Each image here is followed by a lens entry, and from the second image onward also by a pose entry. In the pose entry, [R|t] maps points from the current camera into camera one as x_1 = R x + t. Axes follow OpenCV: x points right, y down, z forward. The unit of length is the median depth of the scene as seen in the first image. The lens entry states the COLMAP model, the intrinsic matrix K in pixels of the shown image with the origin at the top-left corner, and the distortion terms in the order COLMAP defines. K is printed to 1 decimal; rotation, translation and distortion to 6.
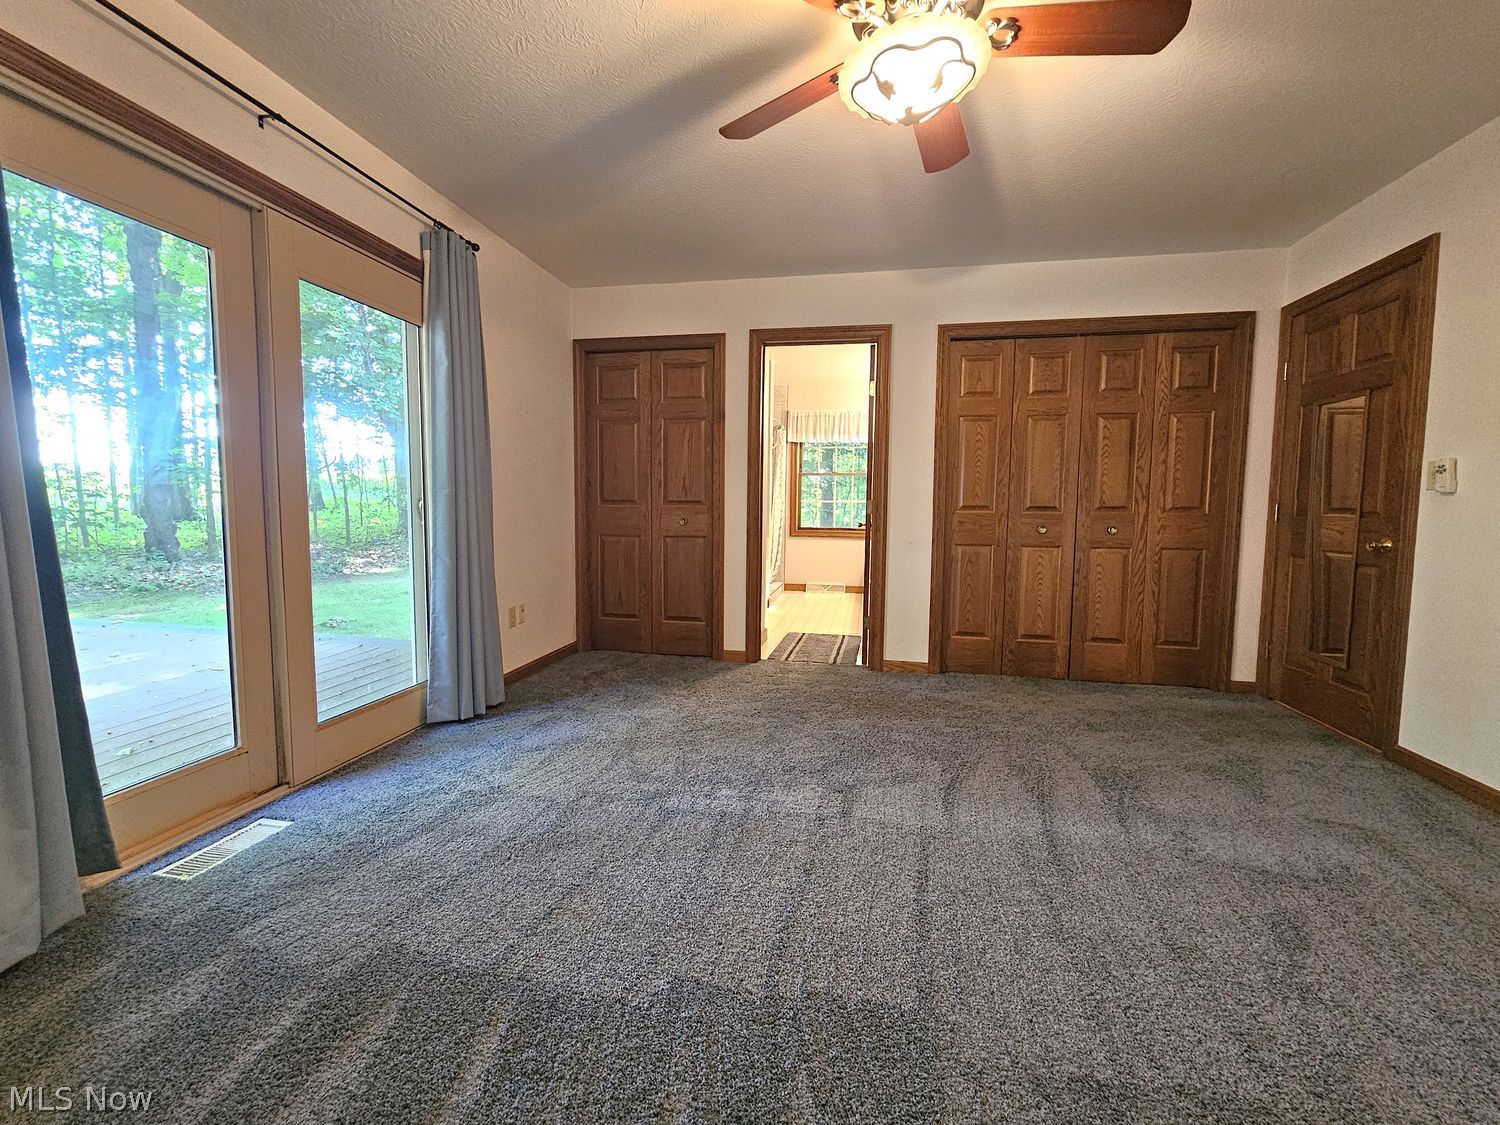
lens RADIAL K [[628.5, 0, 745.6], [0, 628.5, 555.2], [0, 0, 1]] dist [-0.000920, -0.000744]
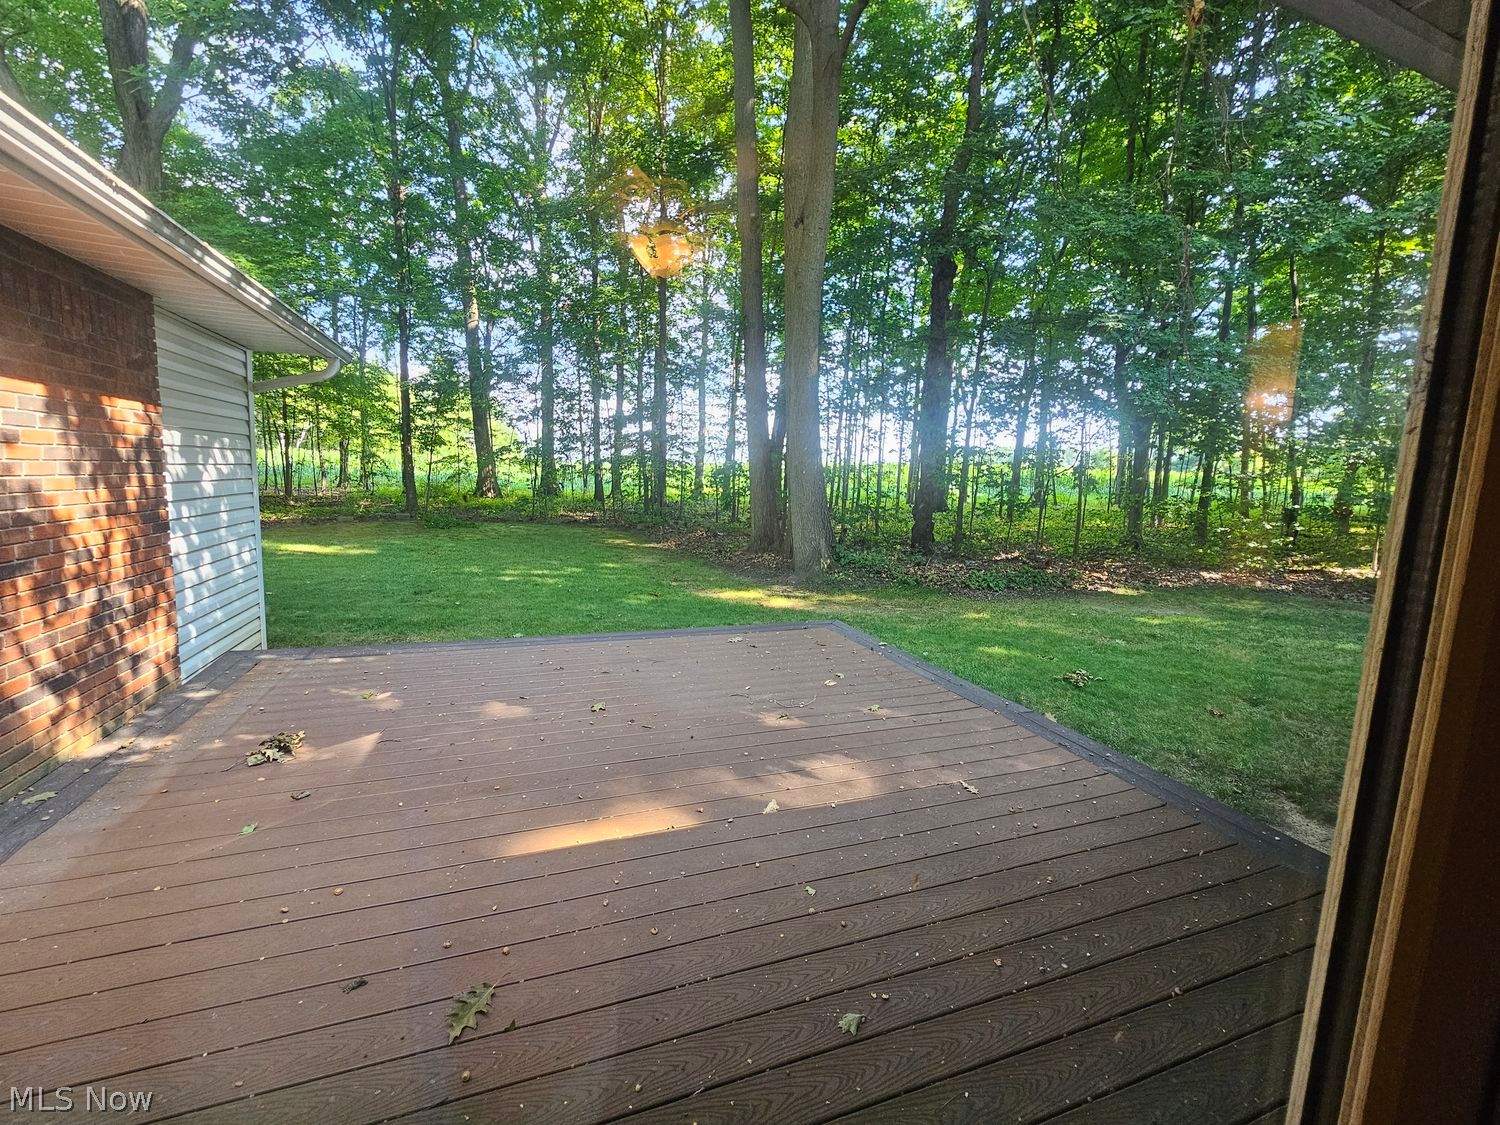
lens RADIAL K [[628.5, 0, 745.6], [0, 628.5, 555.2], [0, 0, 1]] dist [-0.000920, -0.000744]
pose [[0.519869, 0.111329, -0.846960, -0.402297], [-0.105941, 0.992220, 0.065395, -0.095086], [0.847651, 0.055731, 0.527619, 0.401055]]
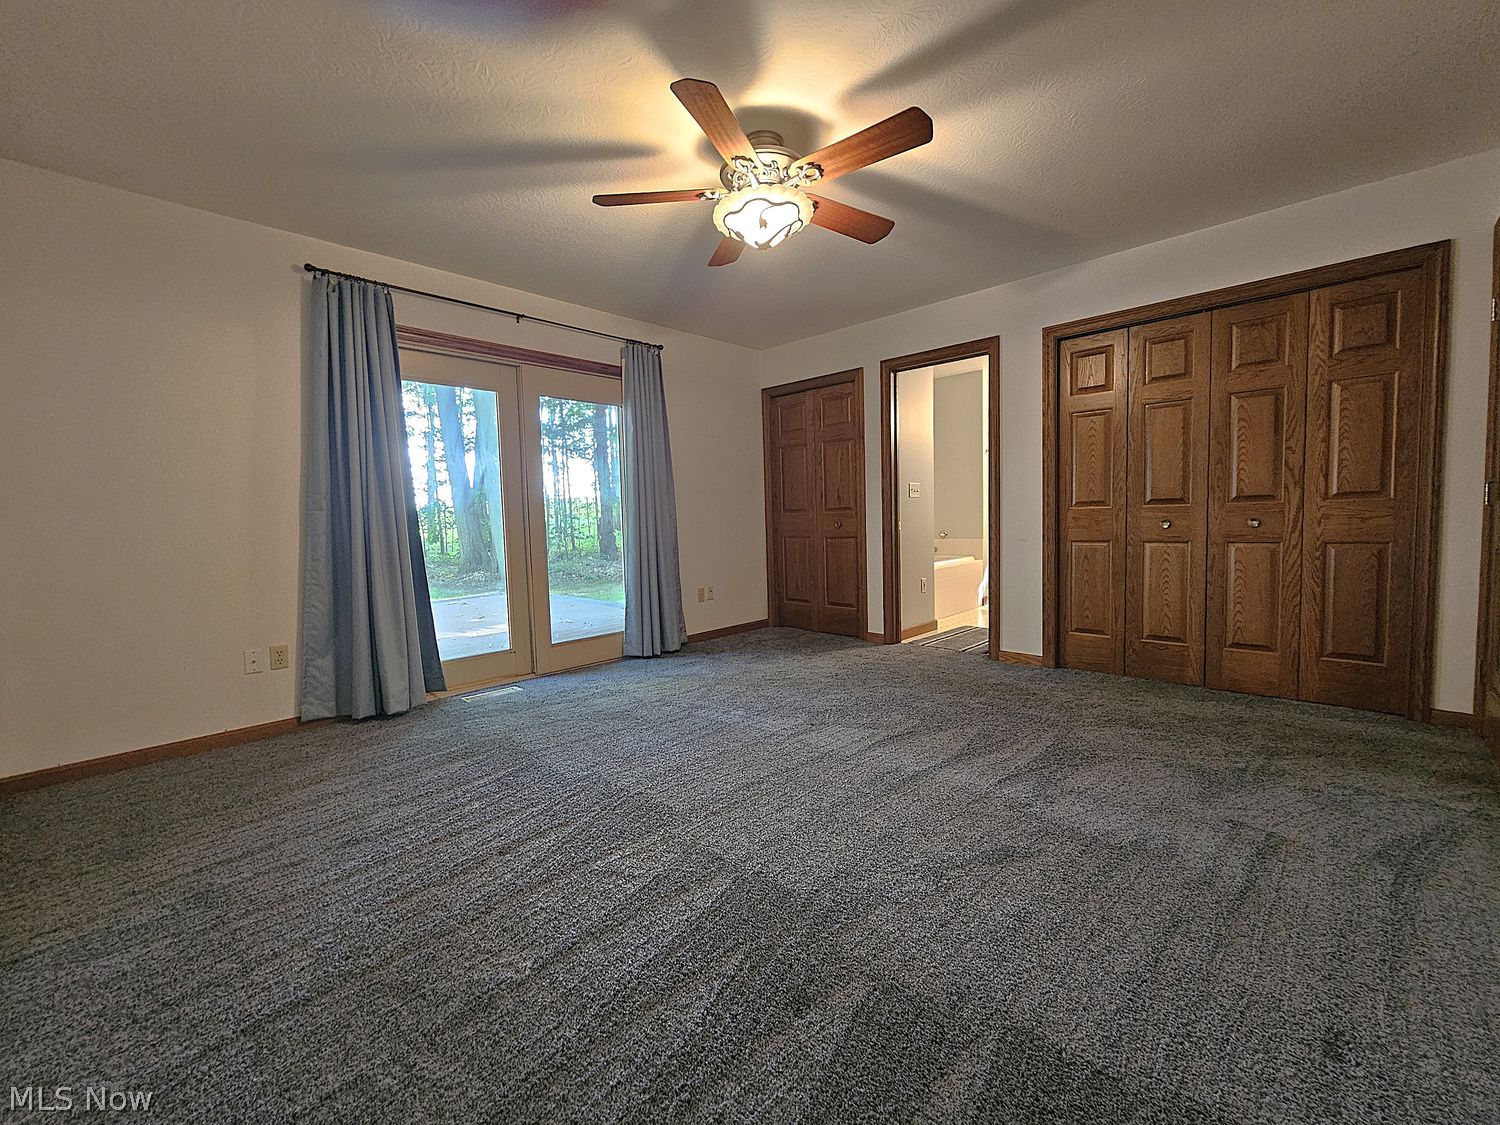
lens RADIAL K [[605.7, 0, 762.4], [0, 605.7, 560.2], [0, 0, 1]] dist [-0.001774, -0.000228]
pose [[0.850240, 0.005417, -0.526367, 0.446505], [-0.005821, 0.999983, 0.000888, 0.016899], [0.526363, 0.002309, 0.850257, -0.088773]]
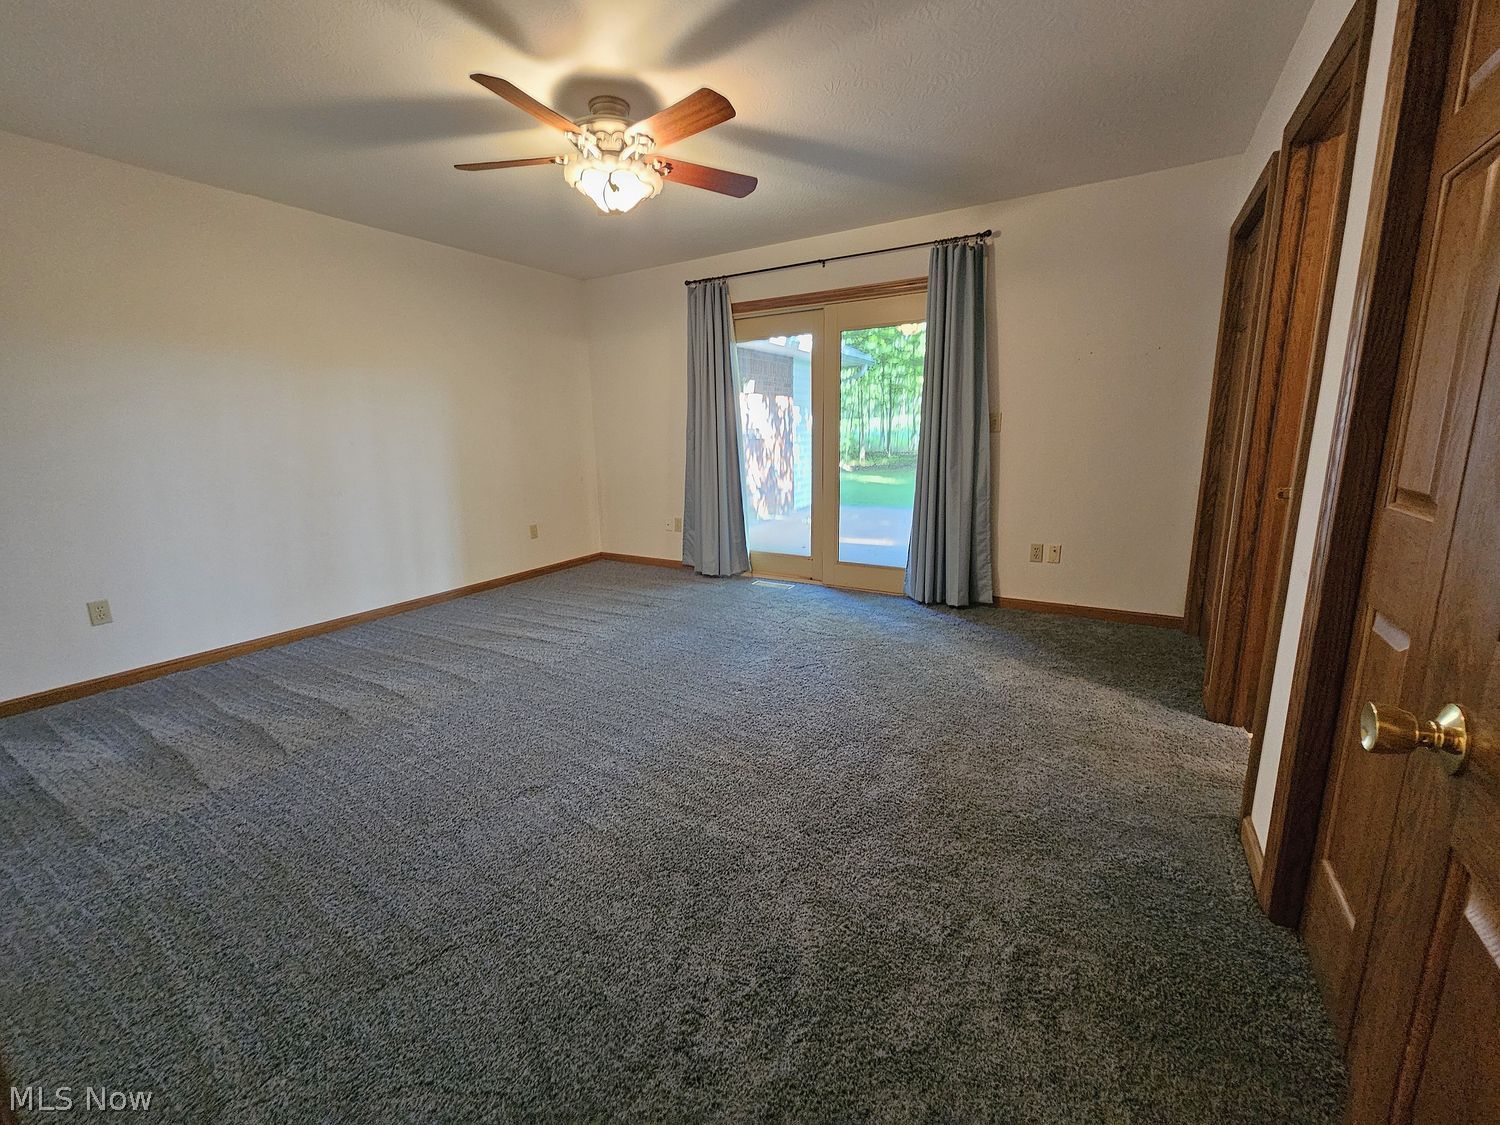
lens RADIAL K [[628.5, 0, 745.6], [0, 628.5, 555.2], [0, 0, 1]] dist [-0.000920, -0.000744]
pose [[-0.331621, 0.176304, -0.926792, 0.767629], [-0.064272, 0.975878, 0.208640, -0.088882], [0.941221, 0.128756, -0.312290, 0.827477]]
